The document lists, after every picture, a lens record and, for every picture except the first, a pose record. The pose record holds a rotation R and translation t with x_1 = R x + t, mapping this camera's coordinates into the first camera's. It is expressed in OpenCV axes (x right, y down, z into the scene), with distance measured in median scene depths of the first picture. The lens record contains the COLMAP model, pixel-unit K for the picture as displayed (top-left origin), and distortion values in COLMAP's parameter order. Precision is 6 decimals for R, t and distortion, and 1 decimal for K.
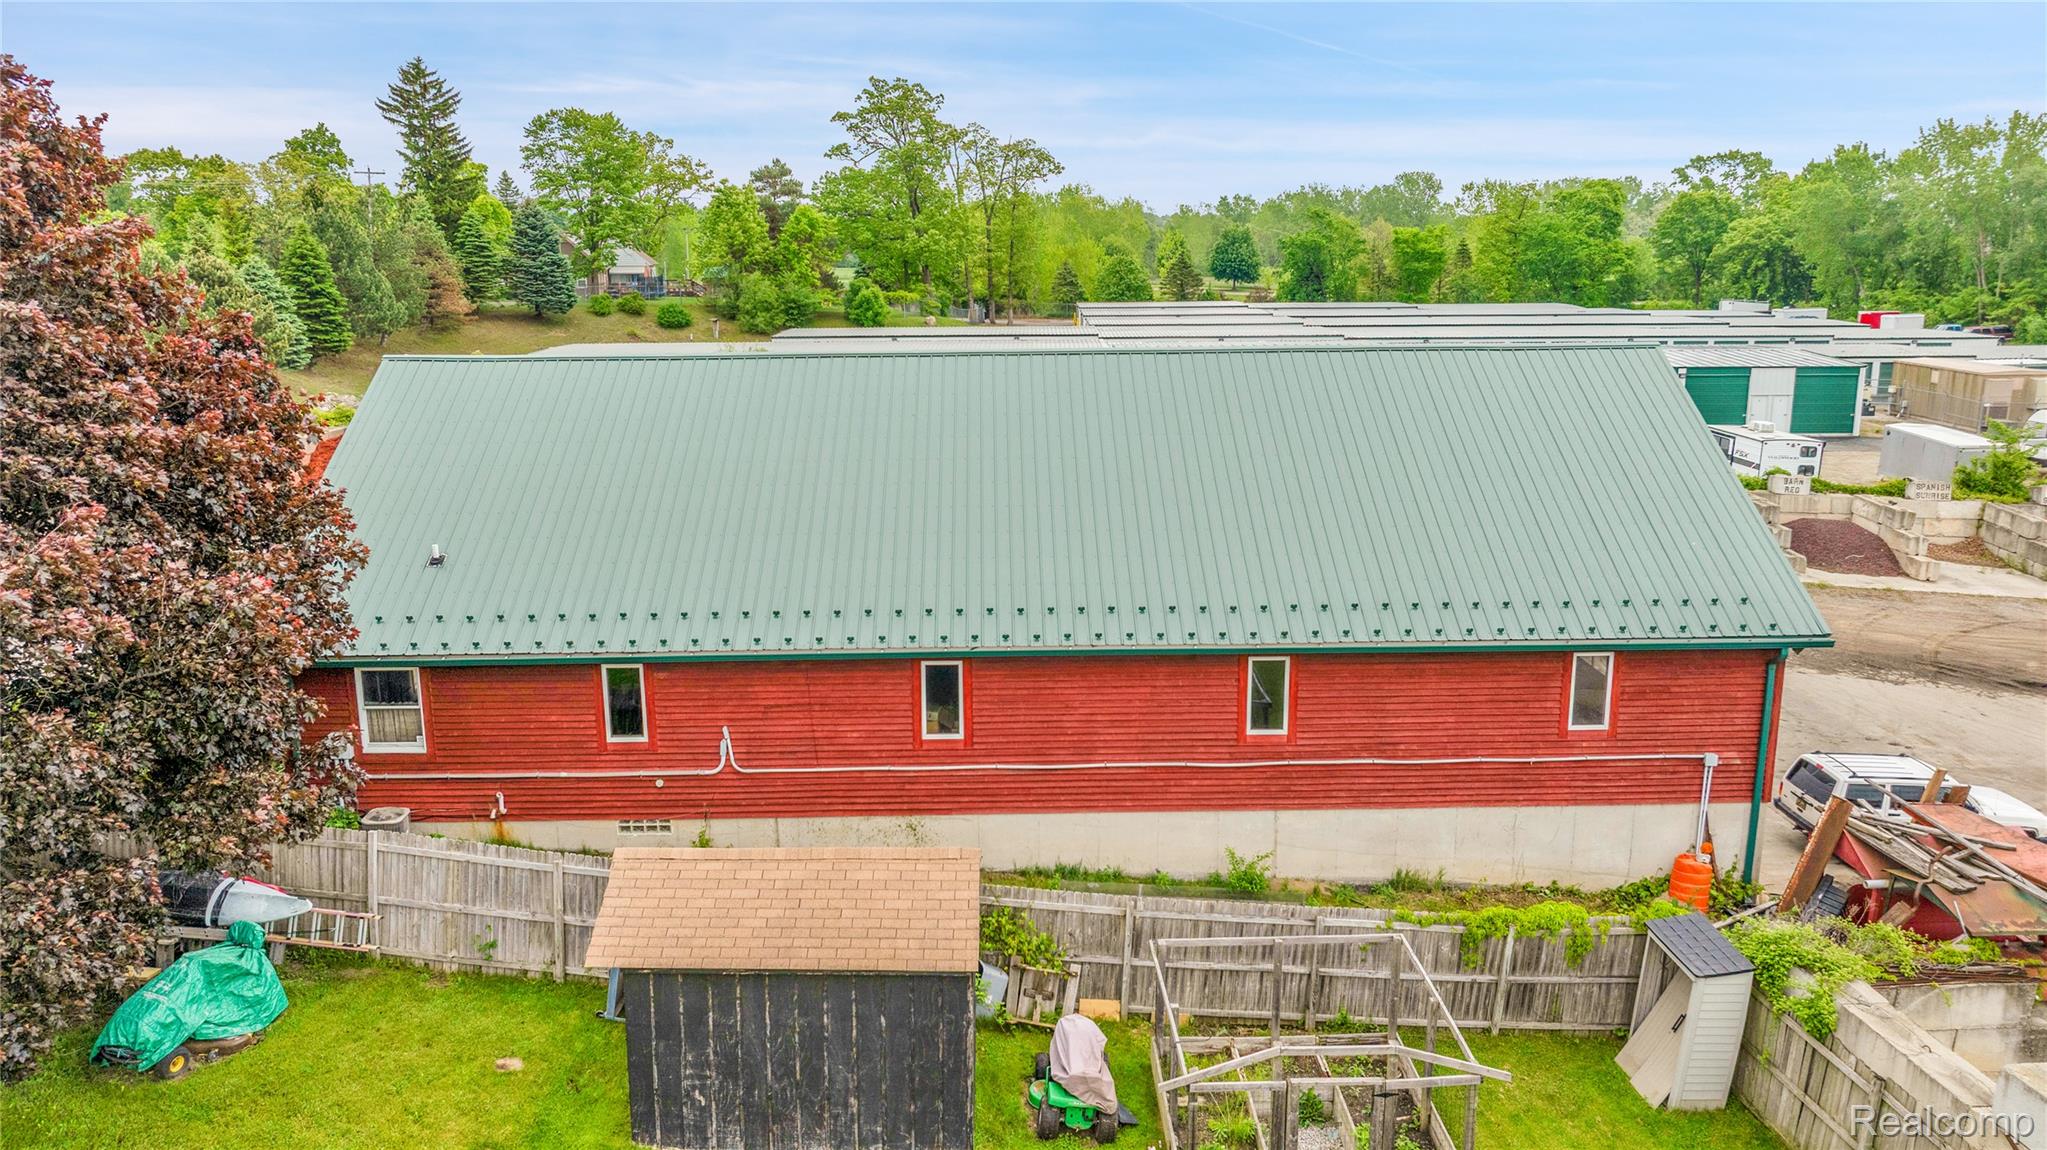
lens RADIAL K [[1437.5, 0, 1009.9], [0, 1437.5, 572.0], [0, 0, 1]] dist [-0.000365, -0.000309]
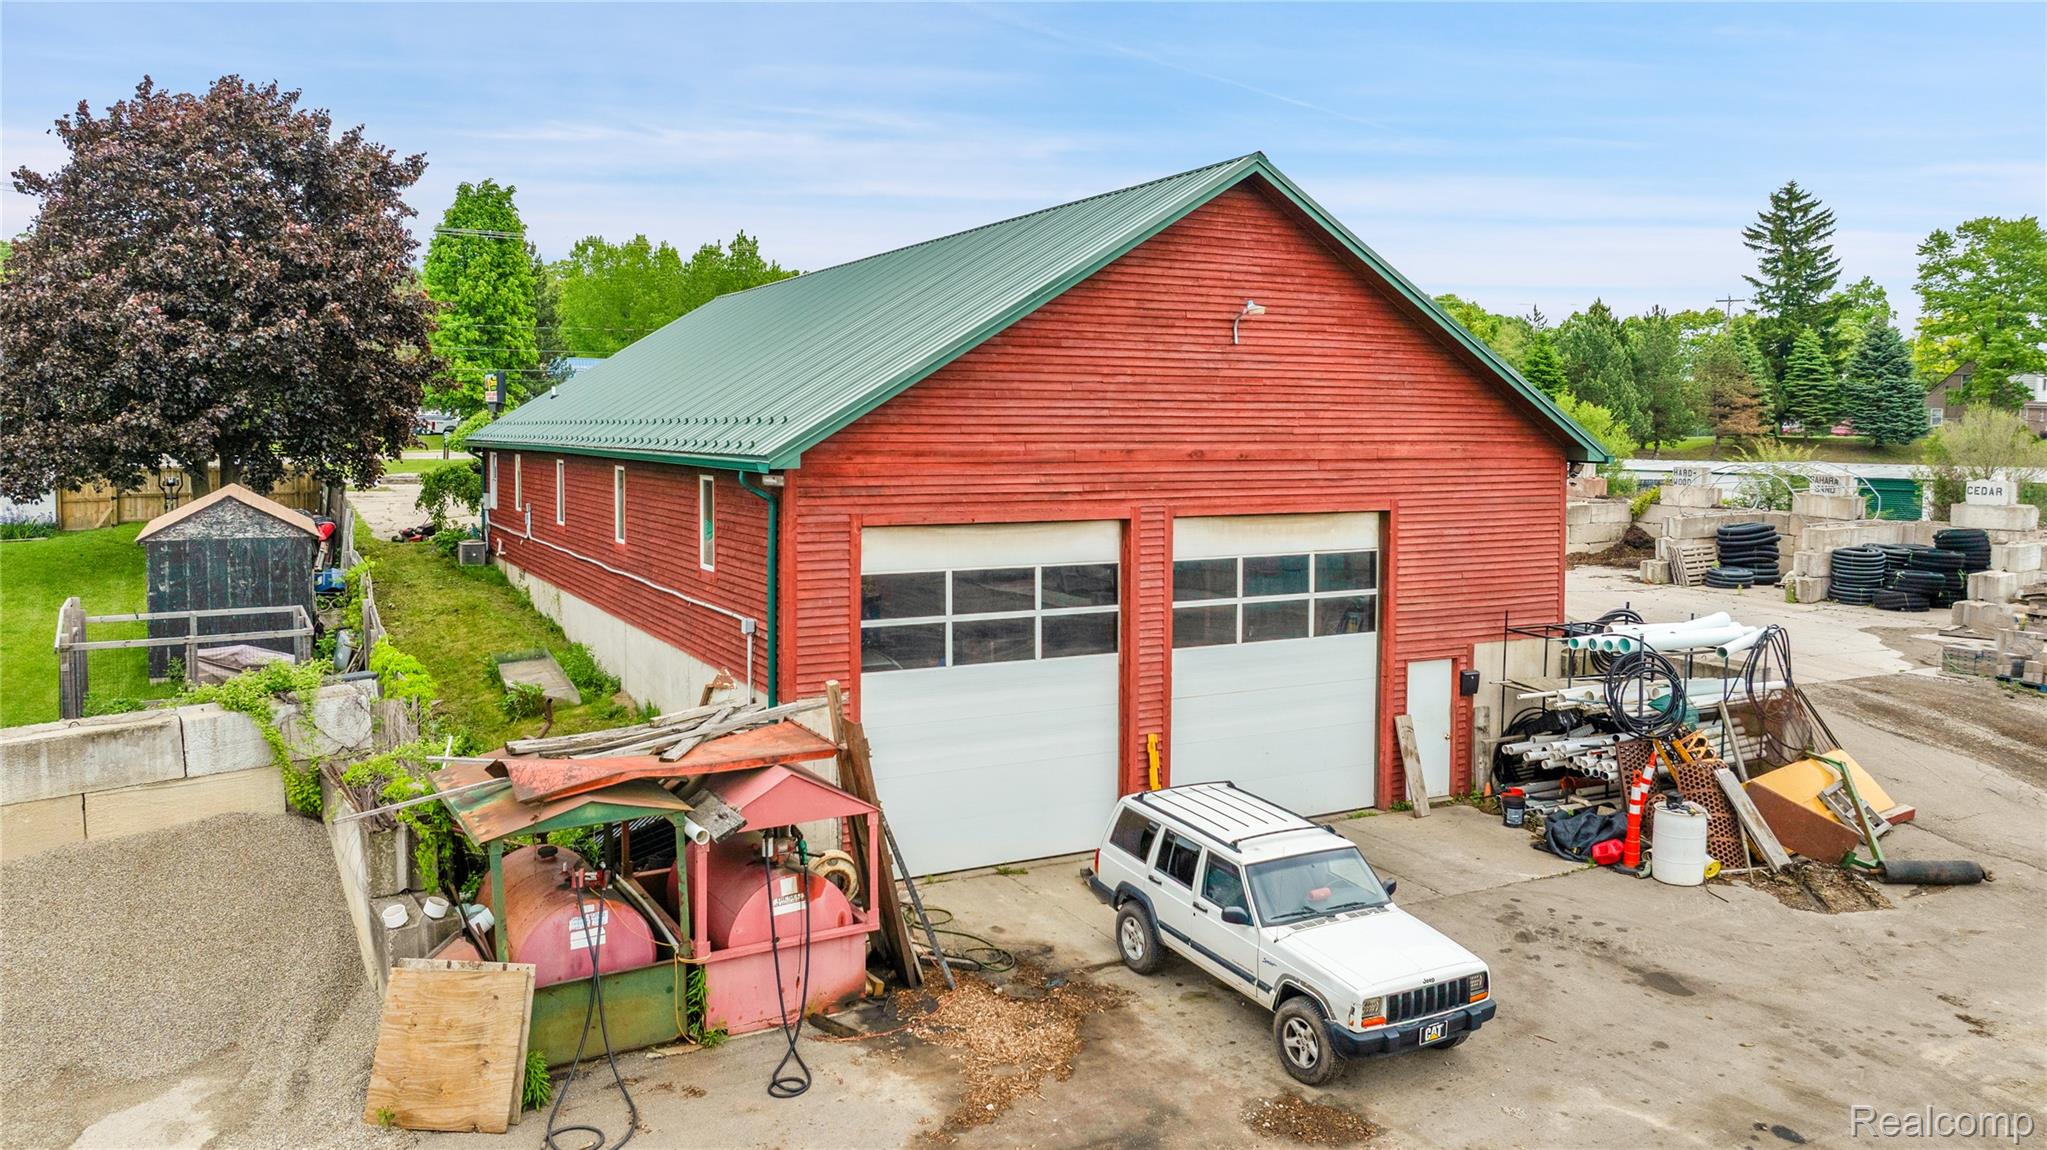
lens RADIAL K [[1437.5, 0, 1016.6], [0, 1437.5, 570.8], [0, 0, 1]] dist [-0.000365, -0.000309]
pose [[0.456787, 0.098777, -0.884075, 0.232212], [-0.214060, 0.976820, -0.001462, 0.013194], [0.863437, 0.189912, 0.467342, 0.140062]]
